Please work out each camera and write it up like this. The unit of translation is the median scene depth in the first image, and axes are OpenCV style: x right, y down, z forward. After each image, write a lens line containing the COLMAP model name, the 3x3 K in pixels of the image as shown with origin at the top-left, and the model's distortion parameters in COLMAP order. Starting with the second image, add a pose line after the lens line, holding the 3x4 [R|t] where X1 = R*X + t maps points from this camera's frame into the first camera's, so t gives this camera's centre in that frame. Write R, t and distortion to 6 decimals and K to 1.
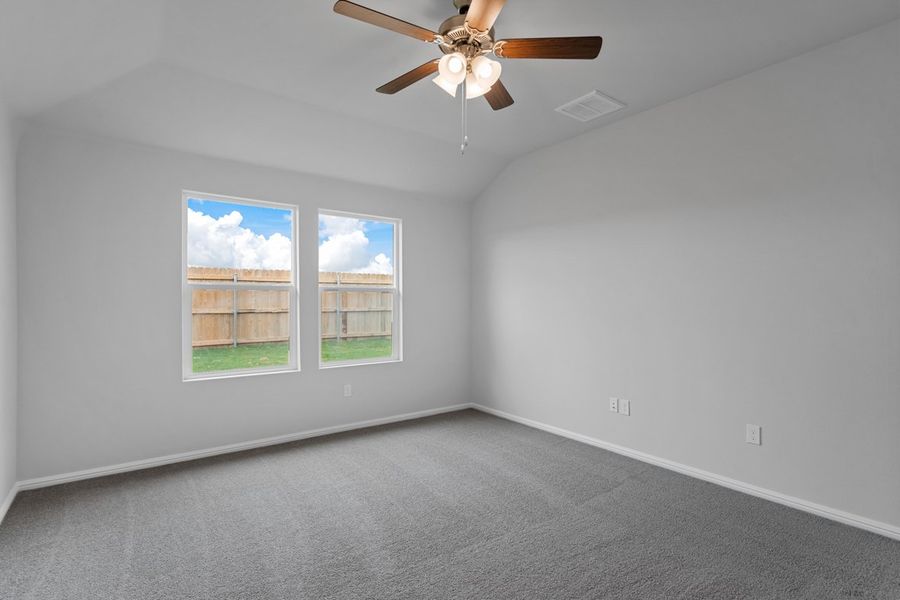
lens RADIAL K [[421.6, 0, 444.1], [0, 421.6, 302.4], [0, 0, 1]] dist [-0.000294, 0.000513]
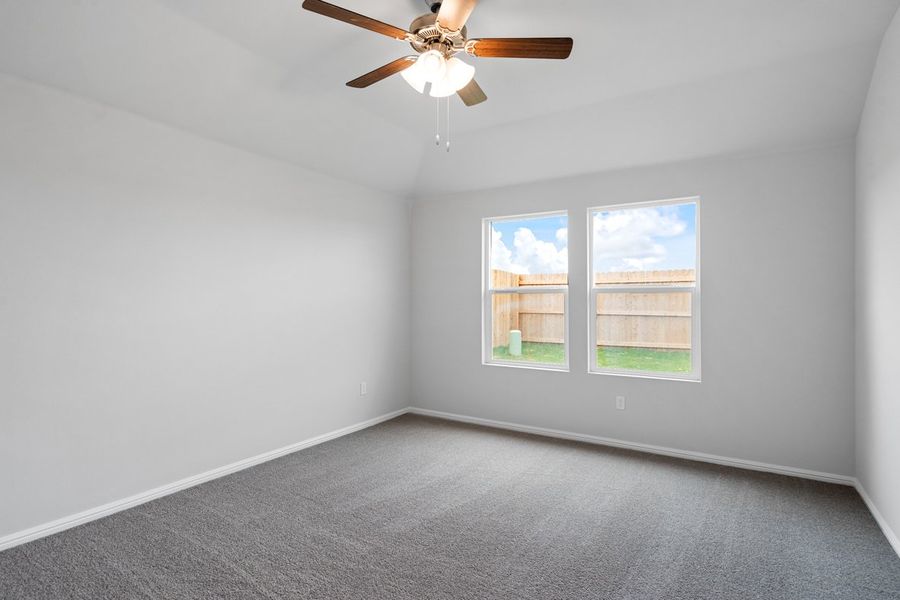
lens RADIAL K [[440.8, 0, 452.4], [0, 440.8, 301.5], [0, 0, 1]] dist [0.000519, 0.001381]
pose [[0.389642, -0.004803, -0.920954, 0.496440], [-0.003701, 0.999970, -0.006781, 0.001591], [0.920959, 0.006051, 0.389612, 0.305236]]
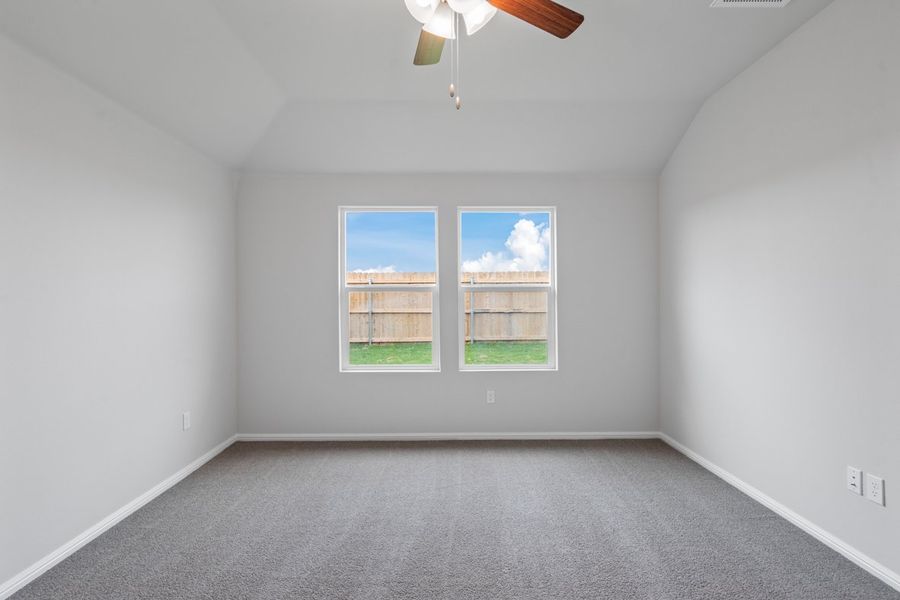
lens RADIAL K [[421.6, 0, 444.1], [0, 421.6, 302.4], [0, 0, 1]] dist [-0.000294, 0.000513]
pose [[0.819199, -0.004959, -0.573487, 0.225585], [0.004544, 0.999987, -0.002155, 0.000594], [0.573491, -0.000840, 0.819212, 0.173015]]
